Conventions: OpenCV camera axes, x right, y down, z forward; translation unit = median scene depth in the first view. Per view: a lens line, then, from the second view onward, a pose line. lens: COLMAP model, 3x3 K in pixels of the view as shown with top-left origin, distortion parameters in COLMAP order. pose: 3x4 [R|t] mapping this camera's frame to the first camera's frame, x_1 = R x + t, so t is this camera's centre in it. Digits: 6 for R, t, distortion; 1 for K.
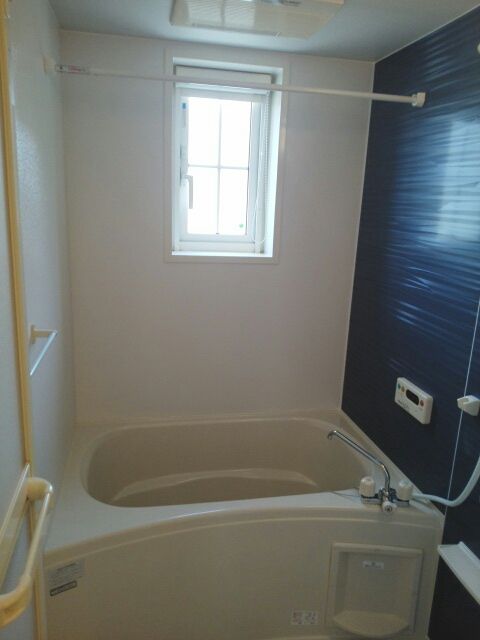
lens RADIAL K [[501.7, 0, 243.1], [0, 501.7, 321.4], [0, 0, 1]] dist [0.105750, -0.221921]
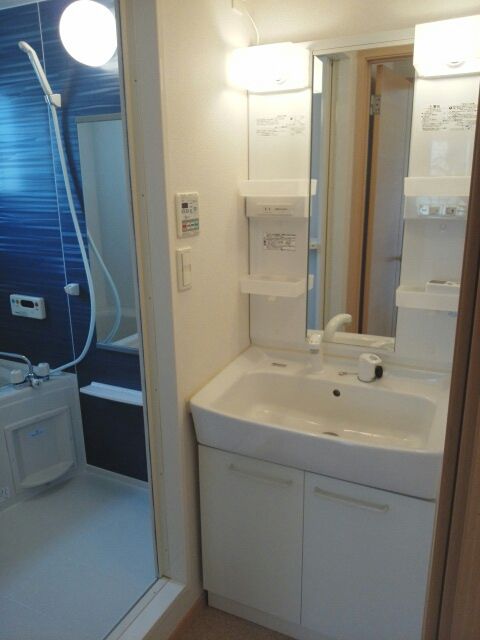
lens RADIAL K [[501.7, 0, 243.1], [0, 501.7, 321.4], [0, 0, 1]] dist [0.105750, -0.221921]
pose [[0.628593, -0.276707, 0.726845, -0.301568], [0.225274, 0.959283, 0.170374, 0.097183], [-0.744394, 0.056643, 0.665334, -0.316679]]
